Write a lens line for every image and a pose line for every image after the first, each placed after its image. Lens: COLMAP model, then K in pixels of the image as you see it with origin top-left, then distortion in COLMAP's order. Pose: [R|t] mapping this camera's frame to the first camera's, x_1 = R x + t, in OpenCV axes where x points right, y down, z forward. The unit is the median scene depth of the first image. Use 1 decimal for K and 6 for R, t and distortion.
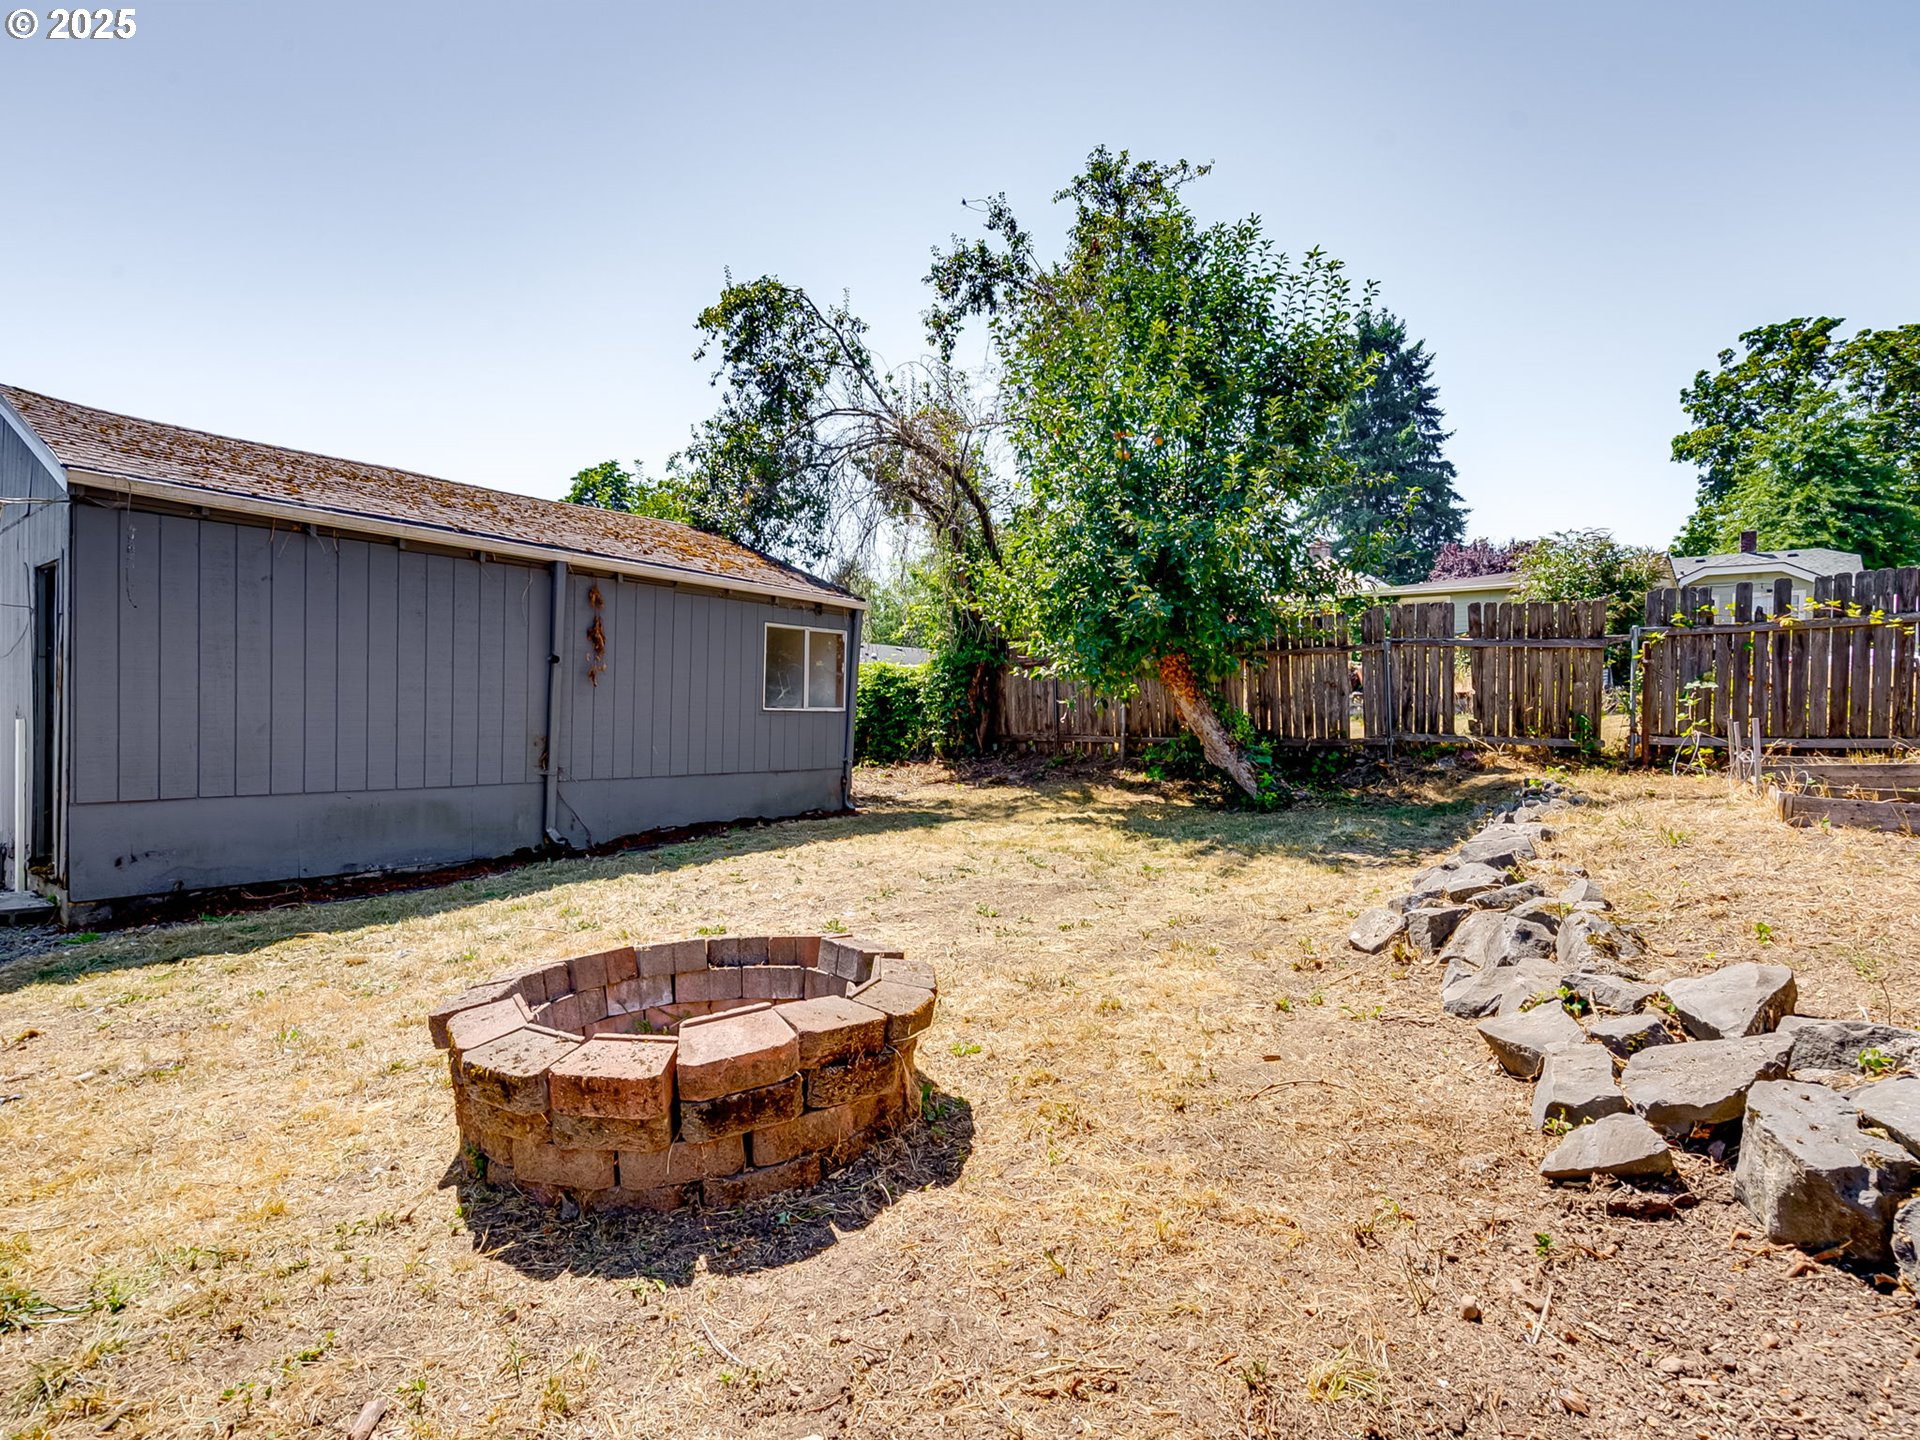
lens RADIAL K [[985.1, 0, 937.2], [0, 985.1, 746.9], [0, 0, 1]] dist [-0.004500, 0.000923]
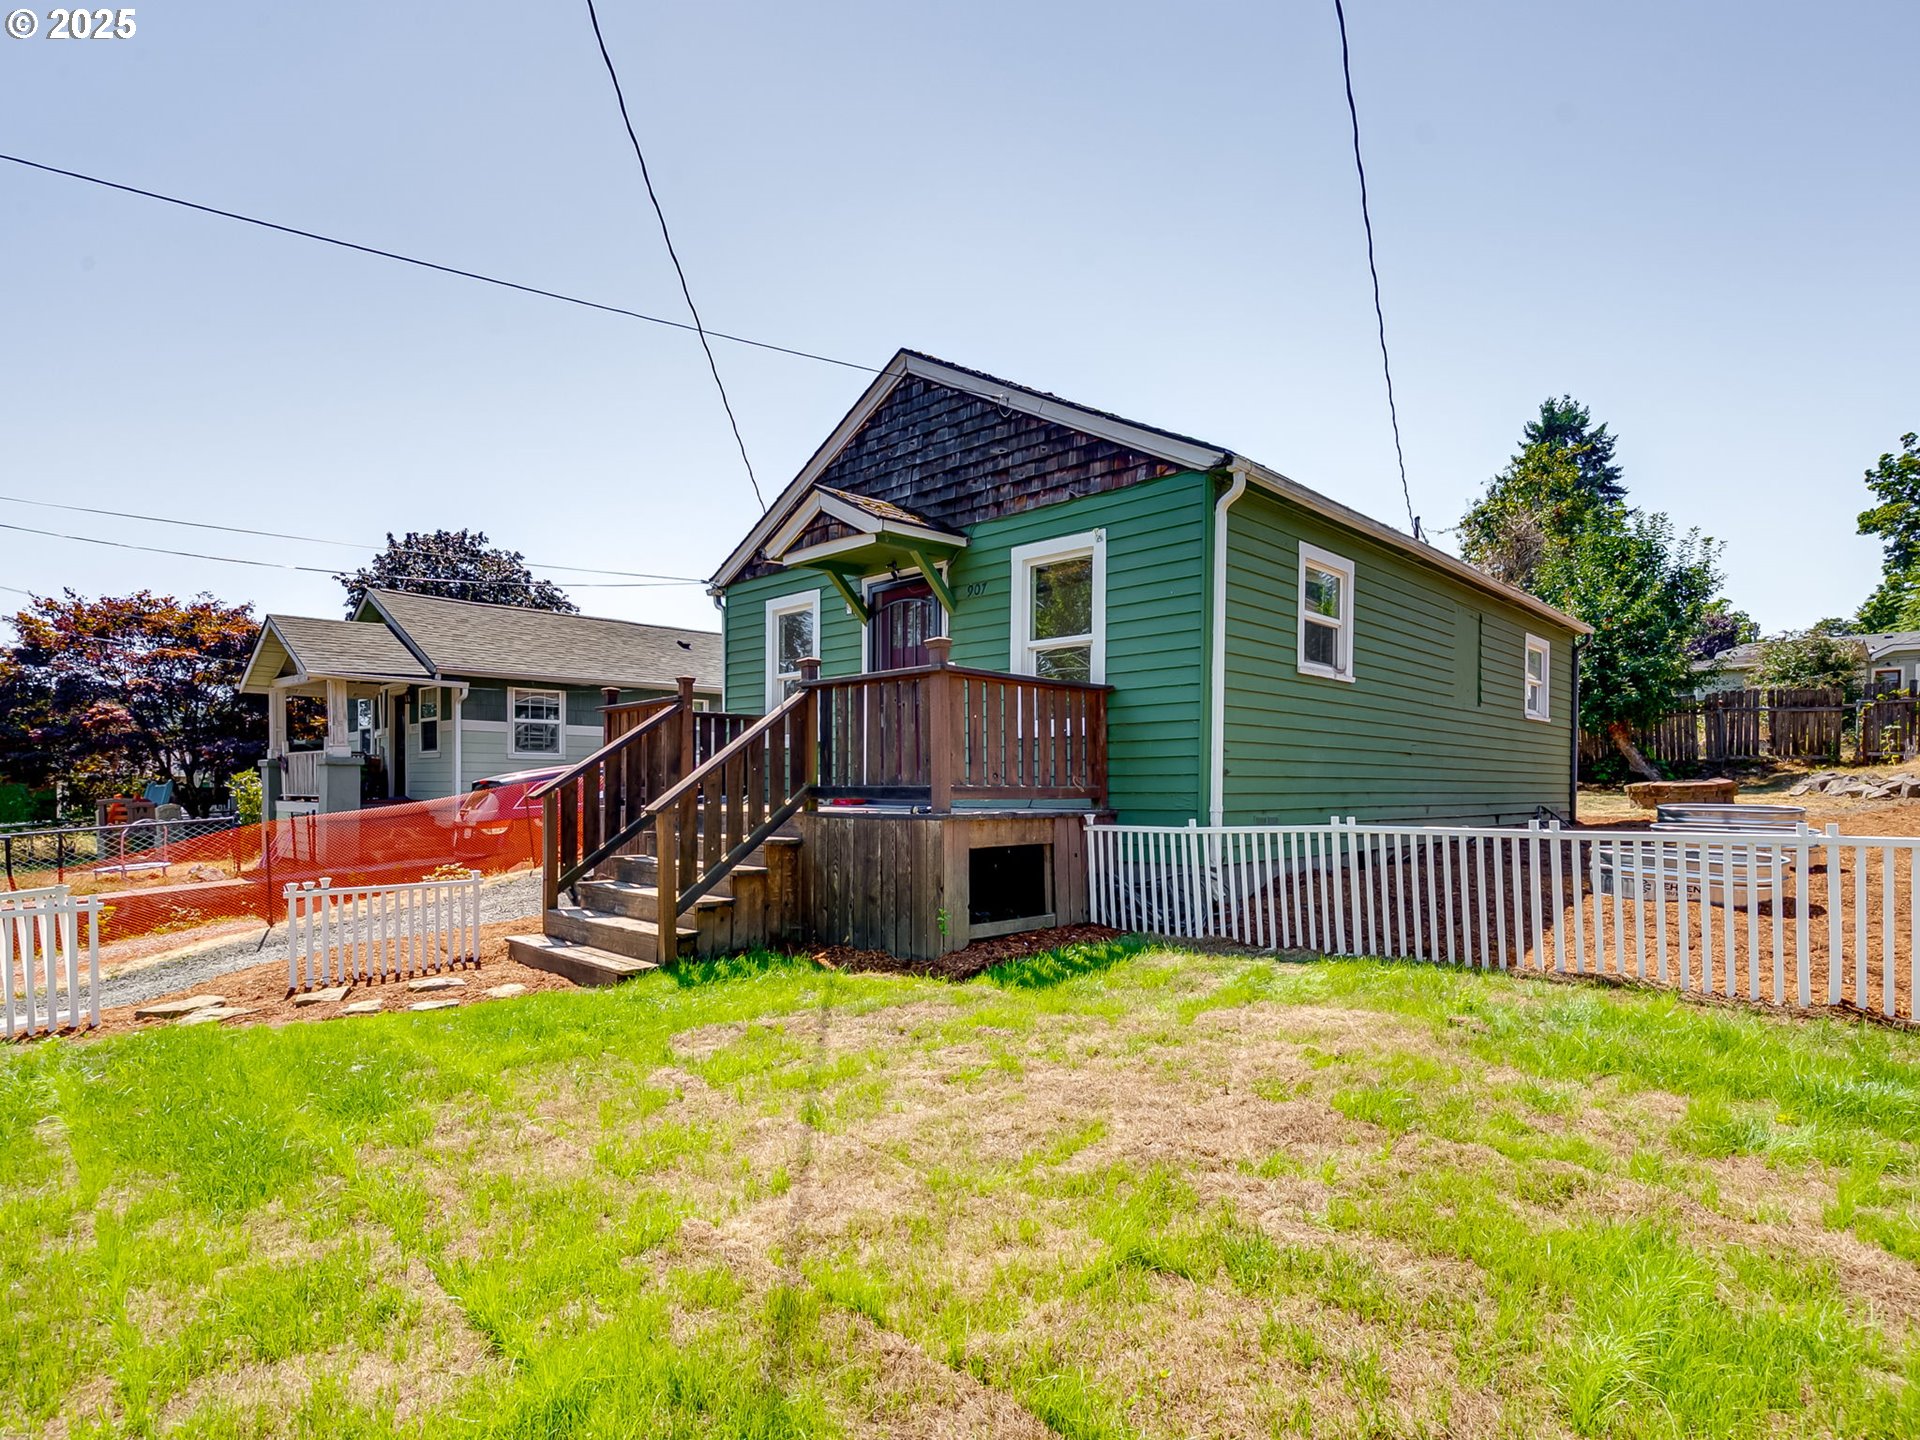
lens RADIAL K [[985.1, 0, 990.0], [0, 985.1, 815.7], [0, 0, 1]] dist [-0.004500, 0.000923]
pose [[0.996637, -0.011152, -0.081183, -0.462995], [0.010718, 0.999926, -0.005789, 0.056034], [0.081241, 0.004899, 0.996682, -0.591977]]
